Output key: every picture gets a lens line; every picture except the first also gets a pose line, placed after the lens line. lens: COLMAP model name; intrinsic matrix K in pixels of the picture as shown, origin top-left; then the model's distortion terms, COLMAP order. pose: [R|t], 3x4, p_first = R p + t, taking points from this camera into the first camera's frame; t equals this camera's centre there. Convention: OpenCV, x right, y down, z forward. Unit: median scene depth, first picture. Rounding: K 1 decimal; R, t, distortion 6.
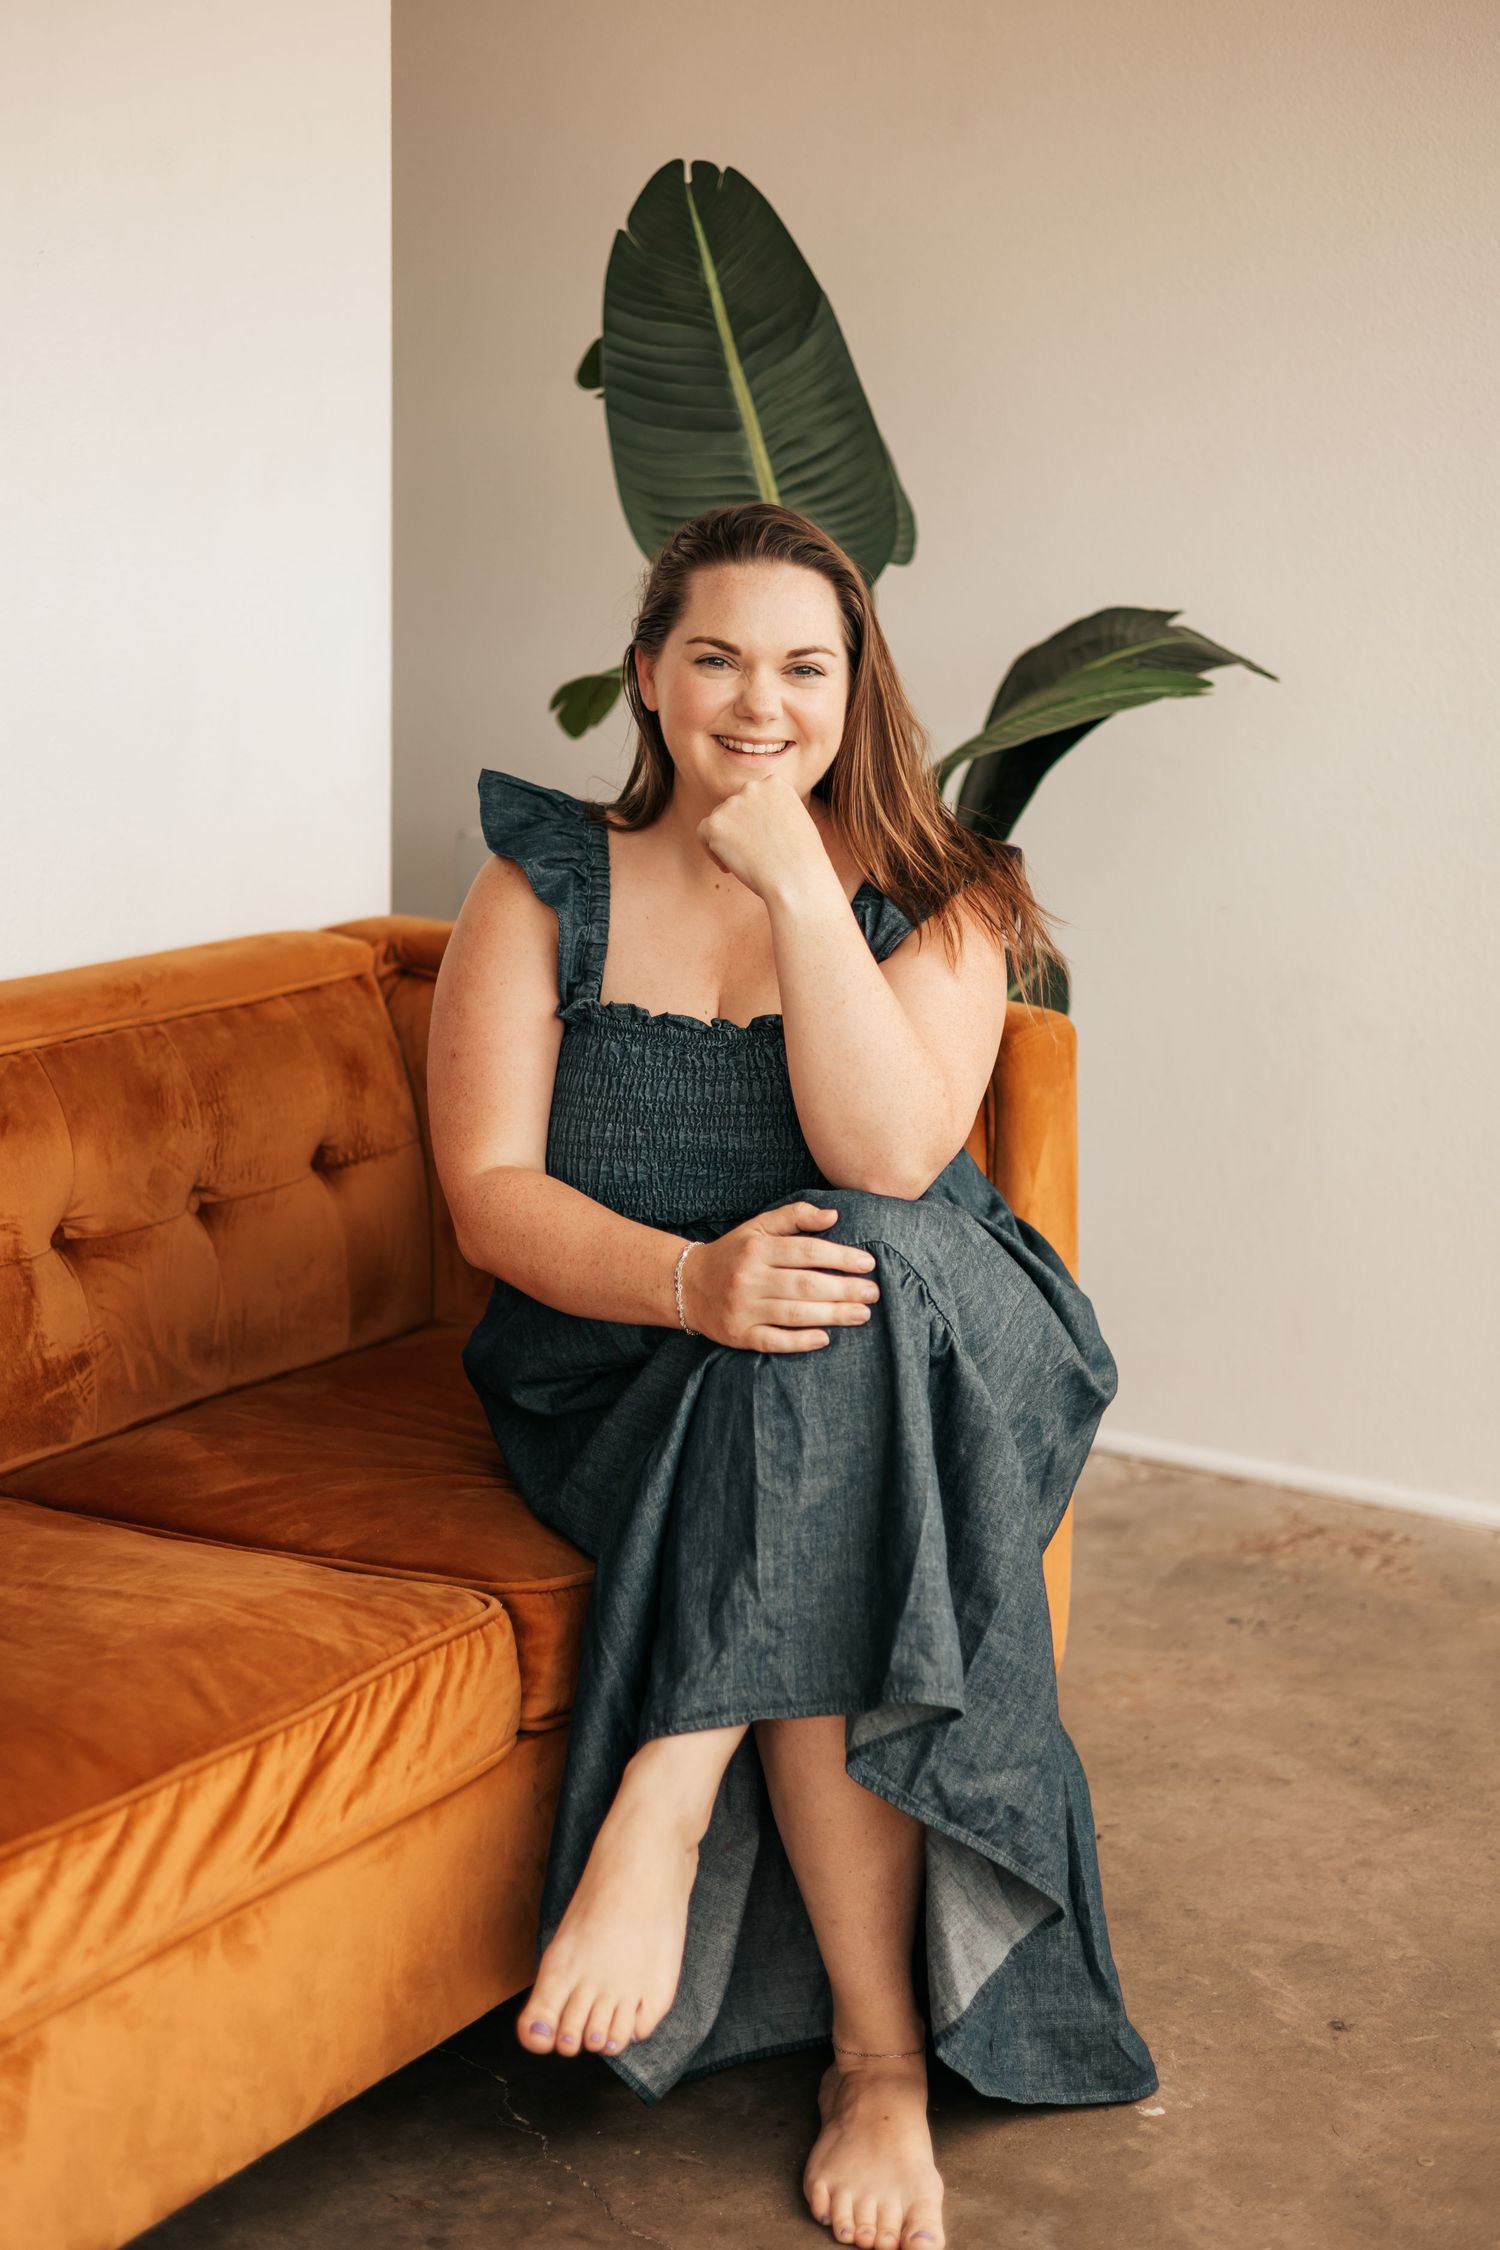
lens RADIAL K [[3286.0, 0, 750.0], [0, 3286.0, 1125.0], [0, 0, 1]] dist [-0.014048, 0.061006]
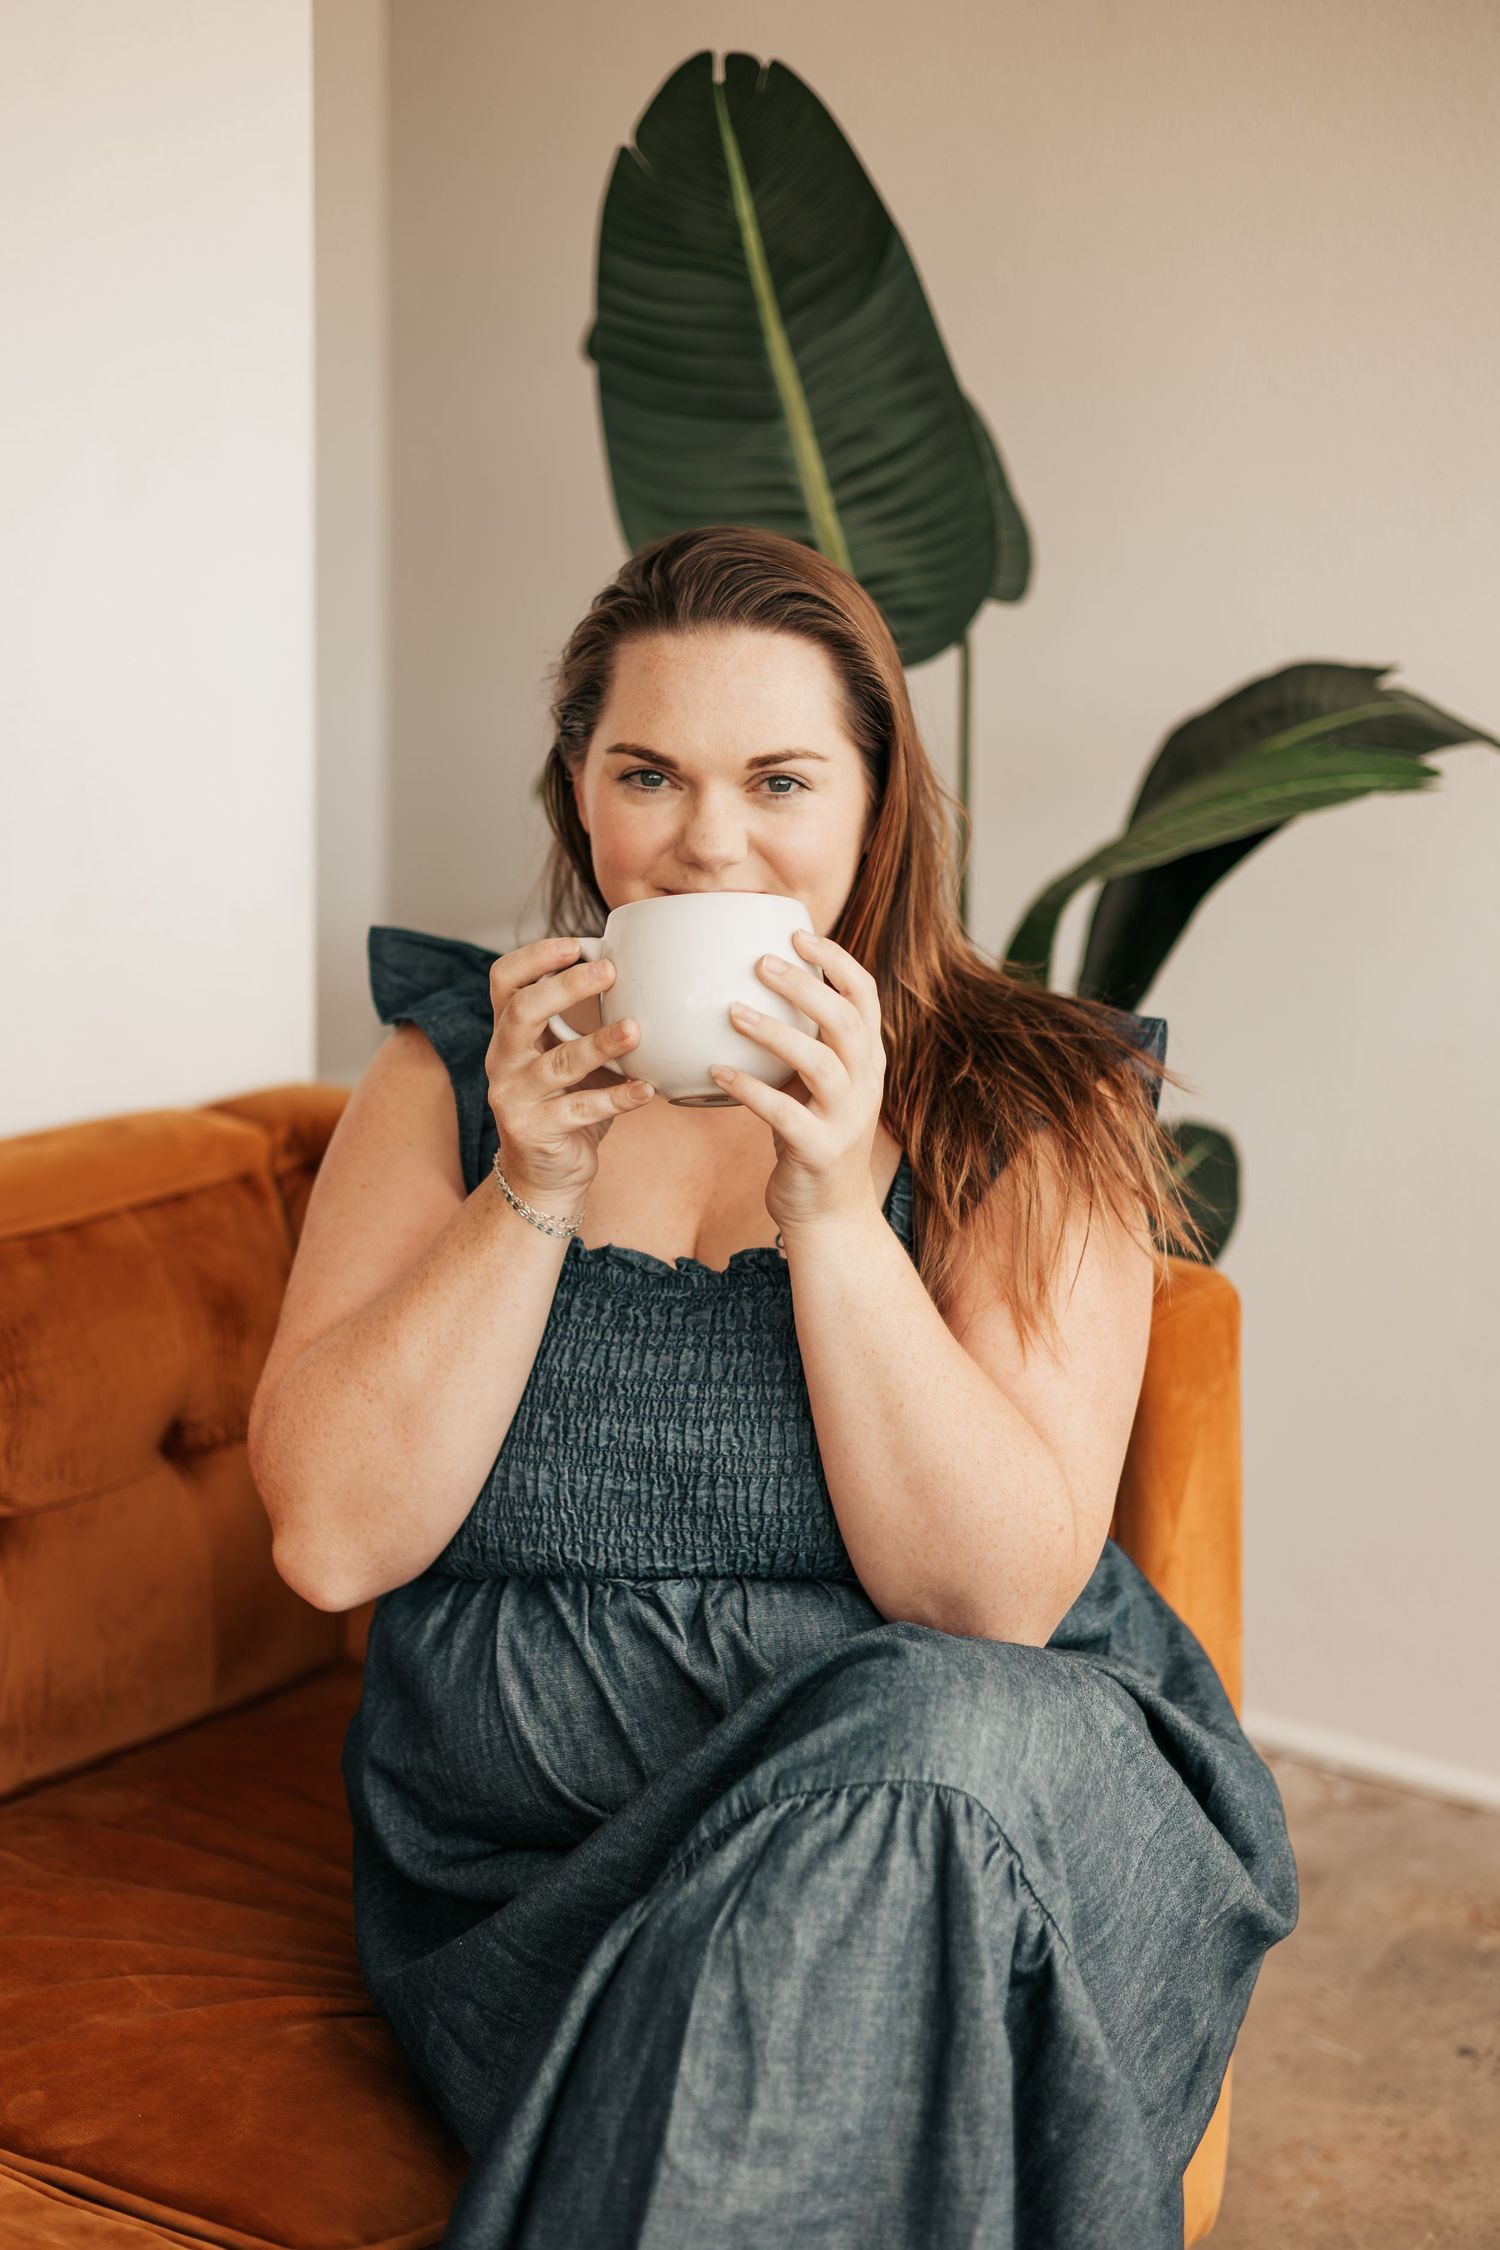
lens RADIAL K [[3731.8, 0, 750.0], [0, 3731.8, 1125.0], [0, 0, 1]] dist [-0.002999, 0.054649]
pose [[0.999171, 0.005715, -0.040313, 0.024153], [-0.006662, 0.999704, -0.023383, -0.038016], [0.040168, 0.023633, 0.998913, 0.187418]]
